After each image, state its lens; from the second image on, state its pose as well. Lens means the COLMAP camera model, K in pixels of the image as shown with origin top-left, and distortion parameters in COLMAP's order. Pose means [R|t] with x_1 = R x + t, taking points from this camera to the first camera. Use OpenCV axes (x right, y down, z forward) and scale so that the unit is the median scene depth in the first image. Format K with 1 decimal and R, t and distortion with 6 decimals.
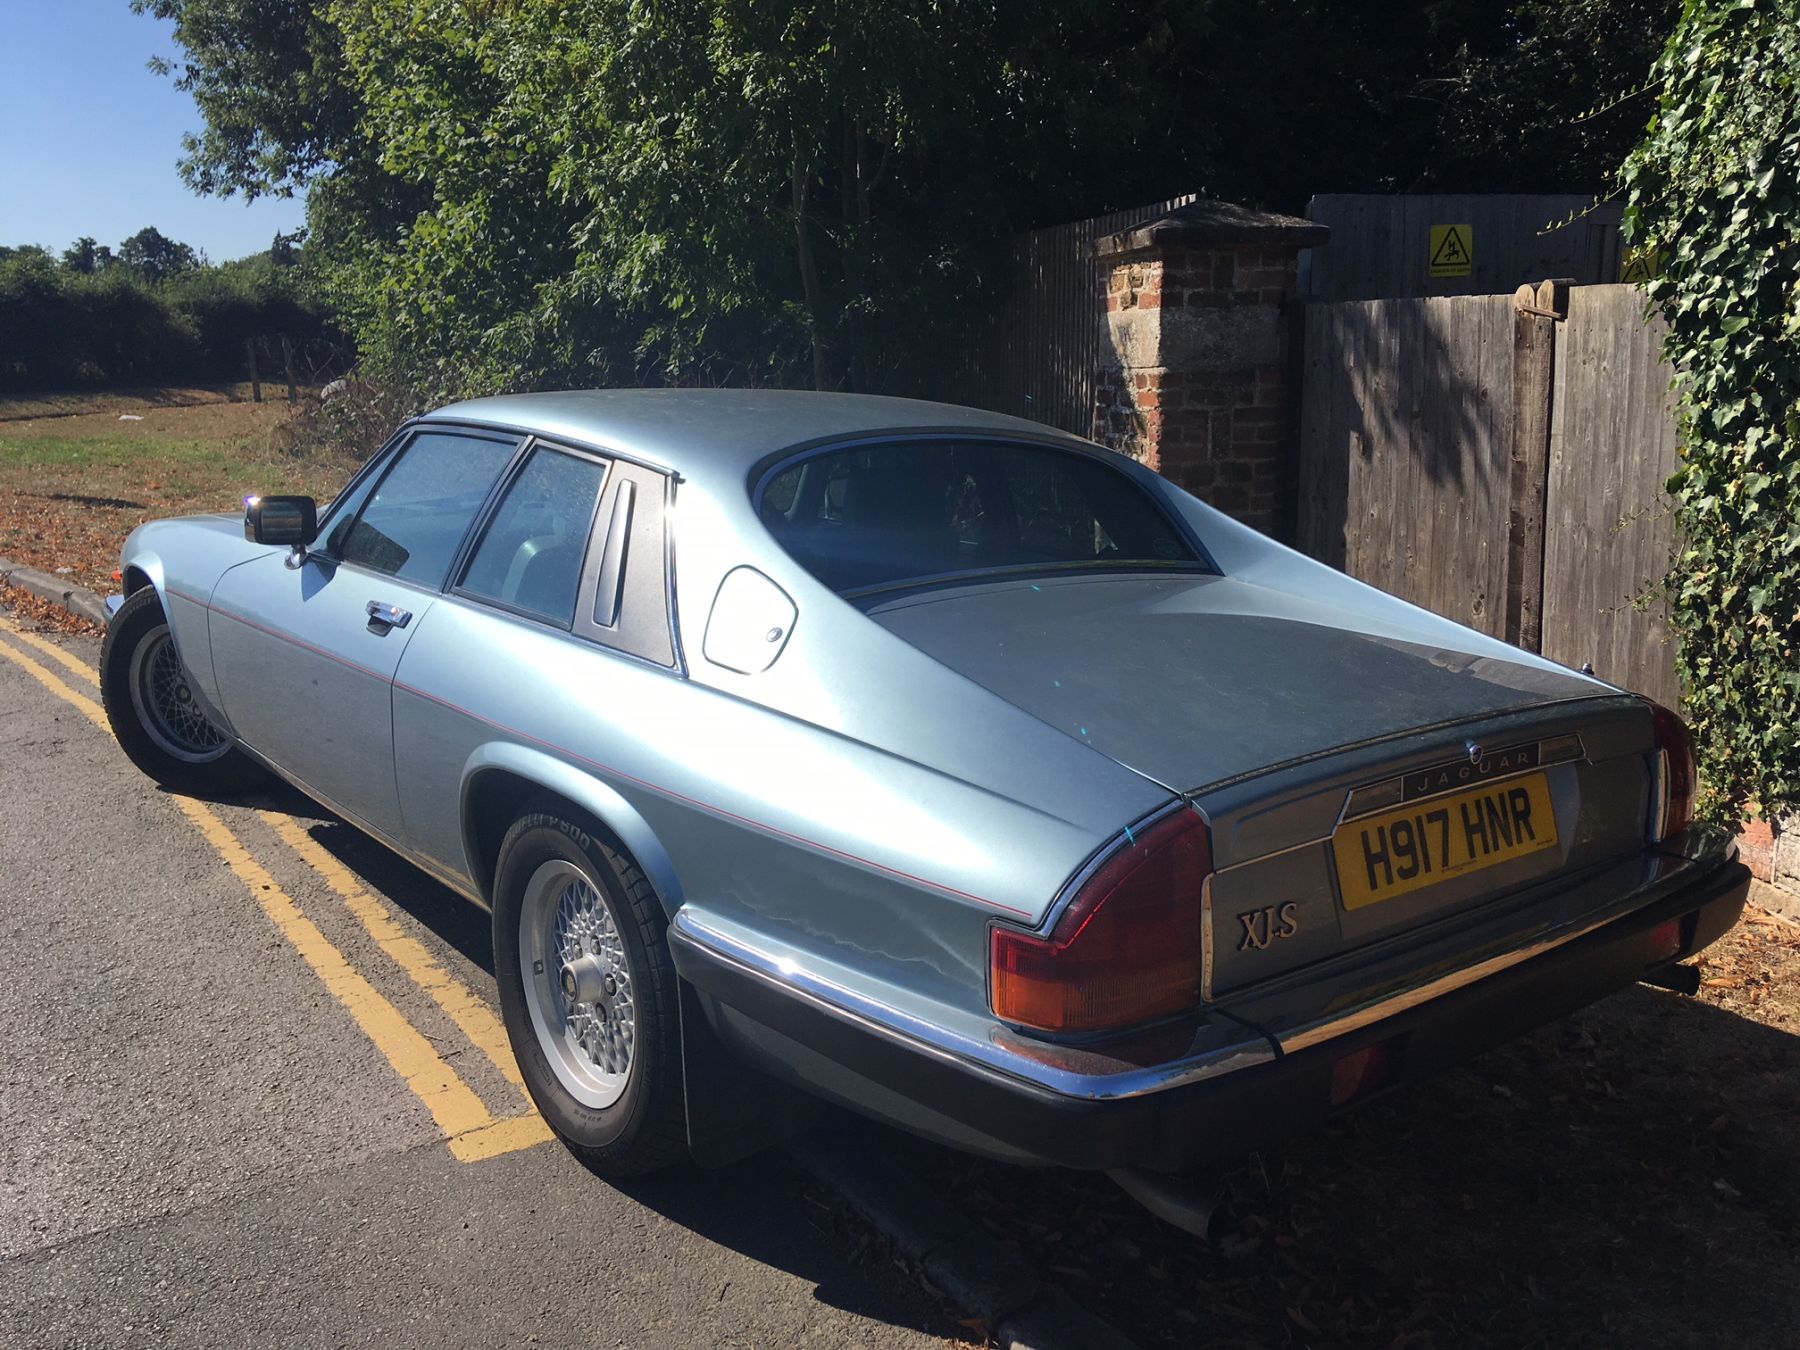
lens RADIAL K [[1575.0, 0, 897.9], [0, 1575.0, 676.9], [0, 0, 1]] dist [0.052785, -0.010879]
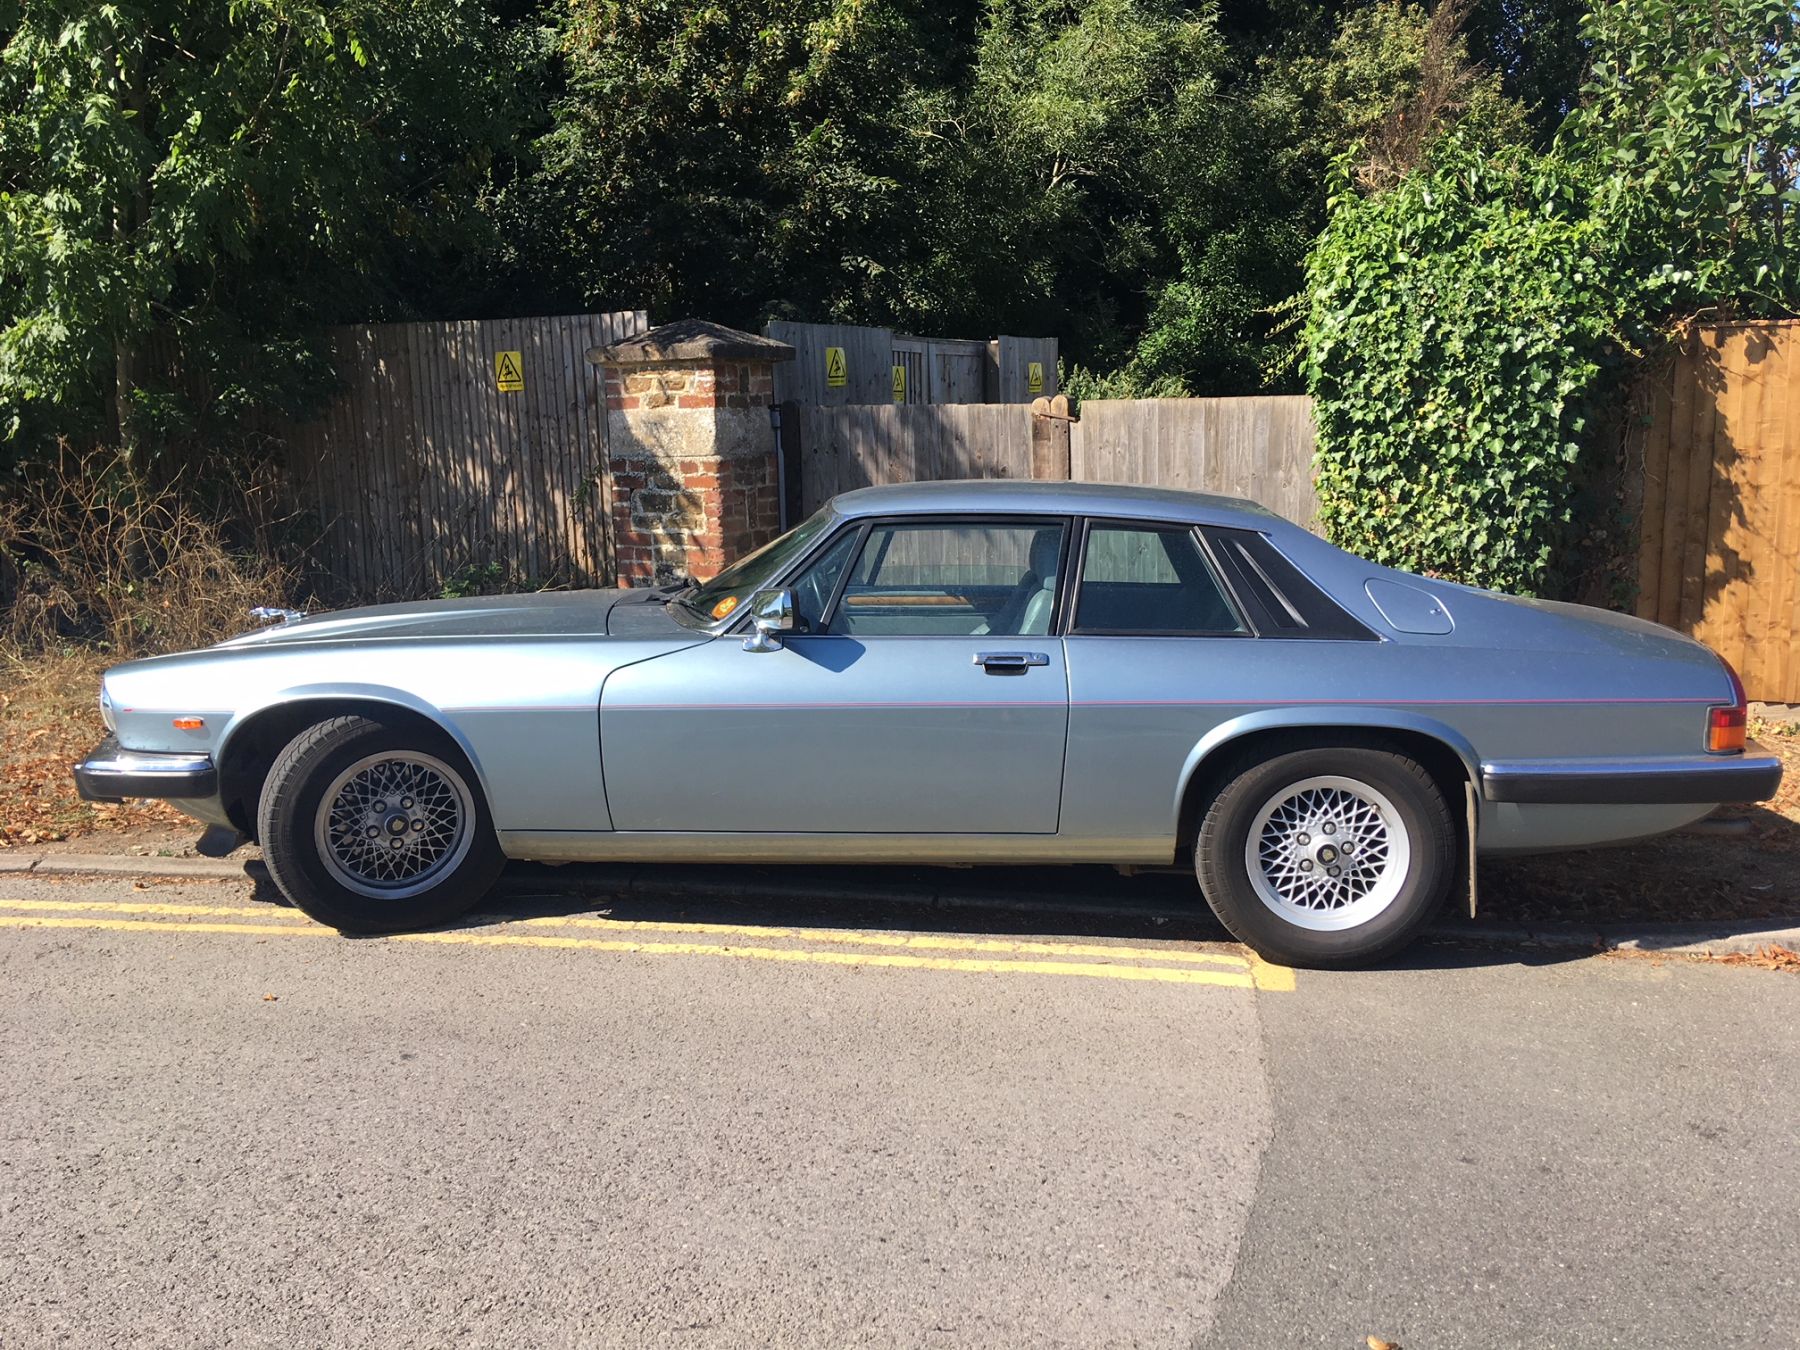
lens RADIAL K [[1575.0, 0, 895.0], [0, 1575.0, 673.0], [0, 0, 1]] dist [0.052785, -0.010879]
pose [[0.642944, -0.124464, 0.755733, -0.692849], [0.162935, 0.986349, 0.023826, -0.037434], [-0.748382, 0.107817, 0.654446, 0.119405]]
